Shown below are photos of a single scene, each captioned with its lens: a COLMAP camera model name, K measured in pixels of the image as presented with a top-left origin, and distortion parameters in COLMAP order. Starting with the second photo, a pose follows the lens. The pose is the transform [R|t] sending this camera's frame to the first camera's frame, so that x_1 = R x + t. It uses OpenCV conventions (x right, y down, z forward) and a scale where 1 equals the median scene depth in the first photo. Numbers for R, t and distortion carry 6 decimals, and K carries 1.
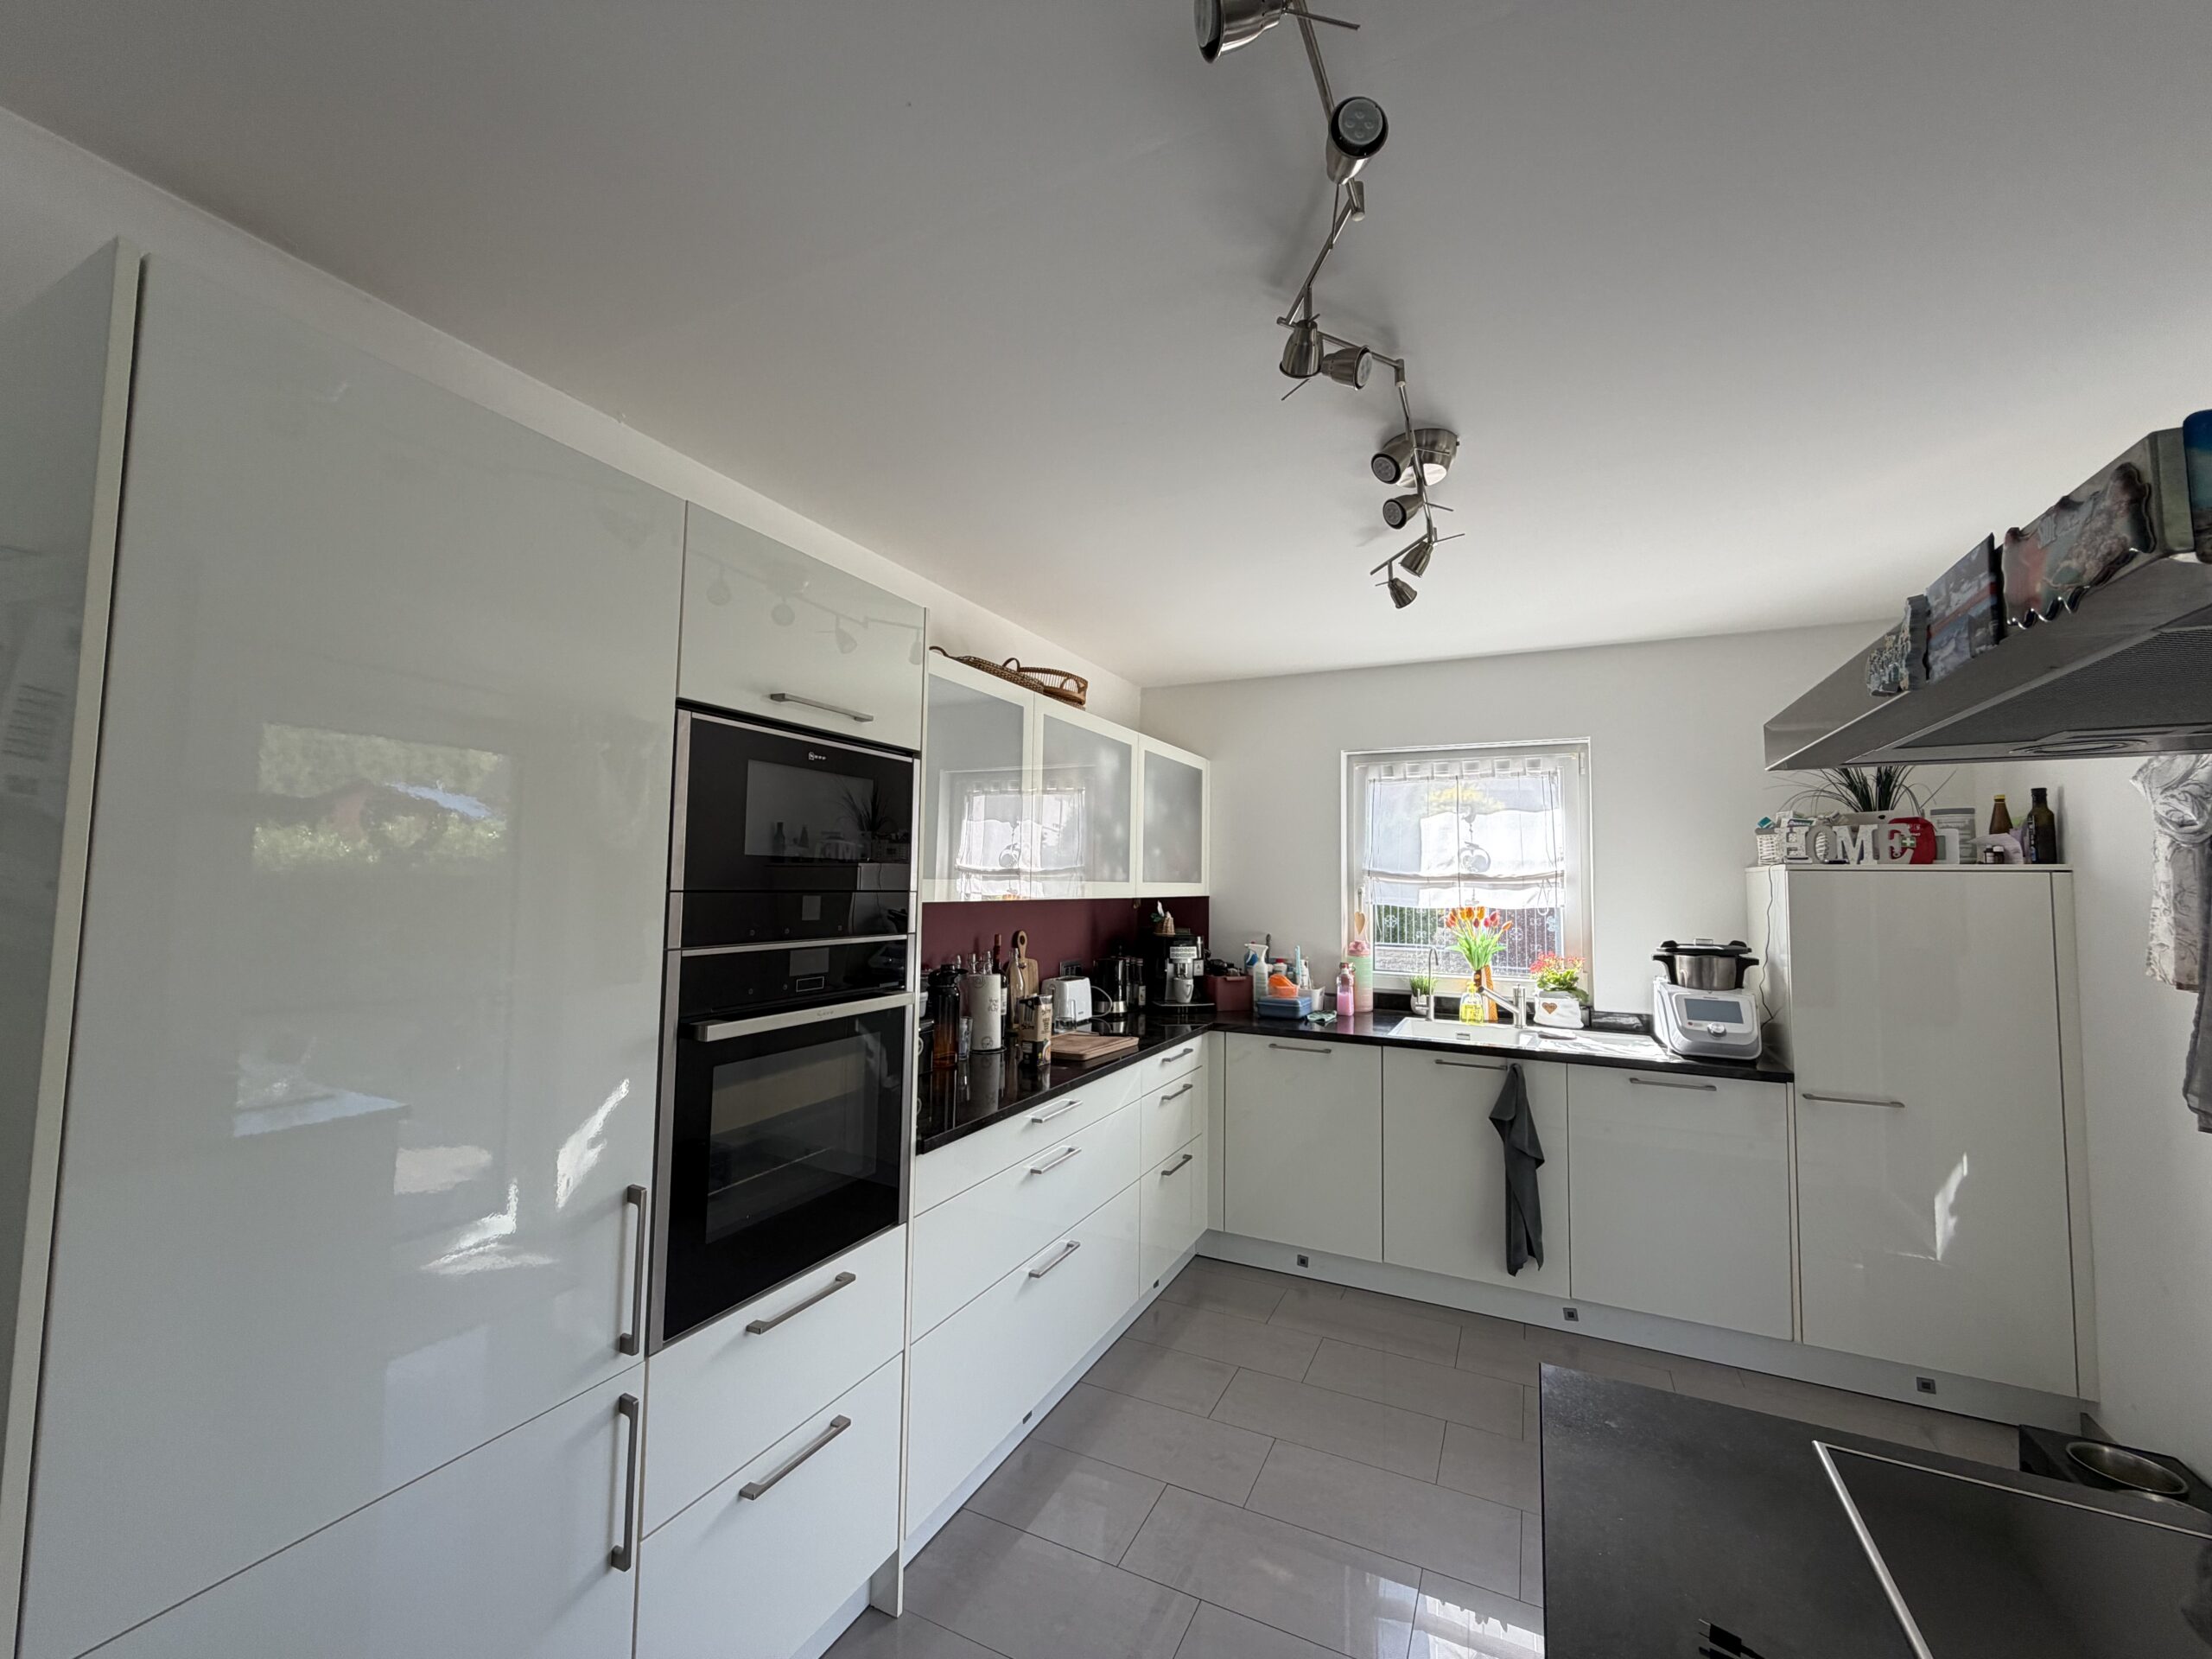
lens RADIAL K [[878.2, 0, 1105.6], [0, 878.2, 834.0], [0, 0, 1]] dist [-0.002357, -0.000572]
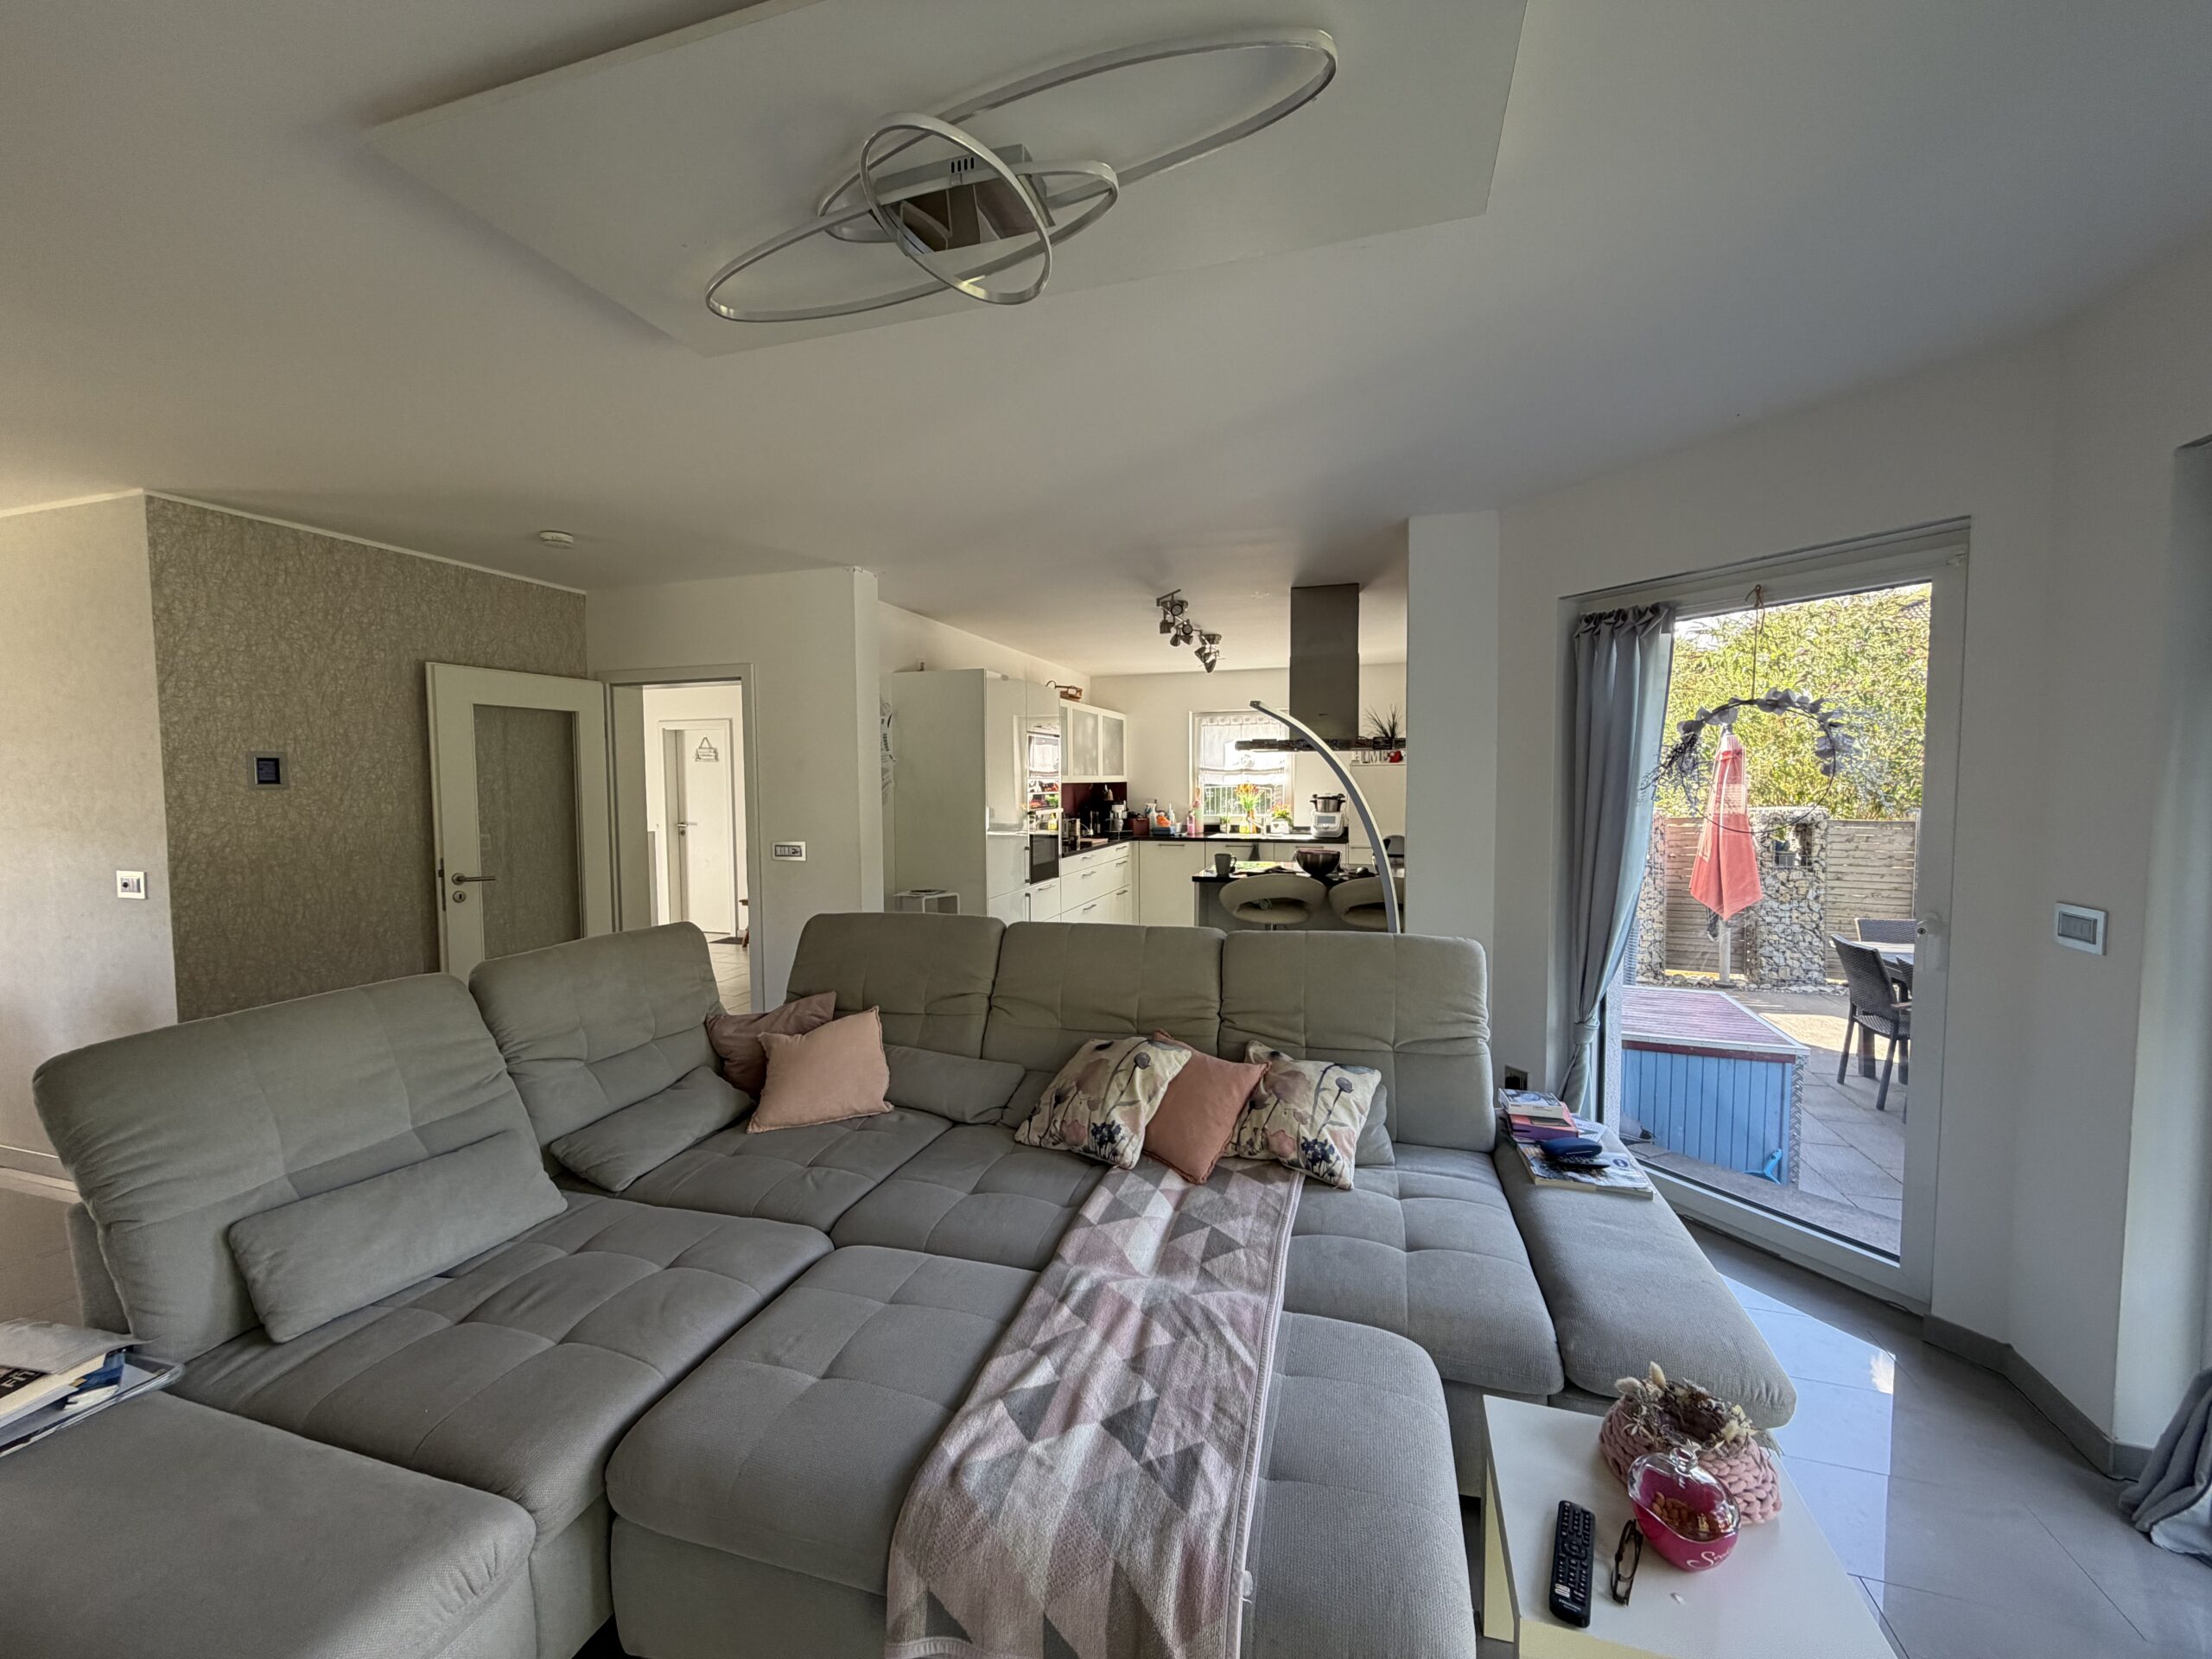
lens RADIAL K [[878.2, 0, 1107.5], [0, 878.2, 831.9], [0, 0, 1]] dist [-0.002357, -0.000572]
pose [[0.987007, -0.029037, 0.158034, -0.290786], [0.010771, 0.993280, 0.115235, -0.056757], [-0.160318, -0.112036, 0.980687, -1.163780]]
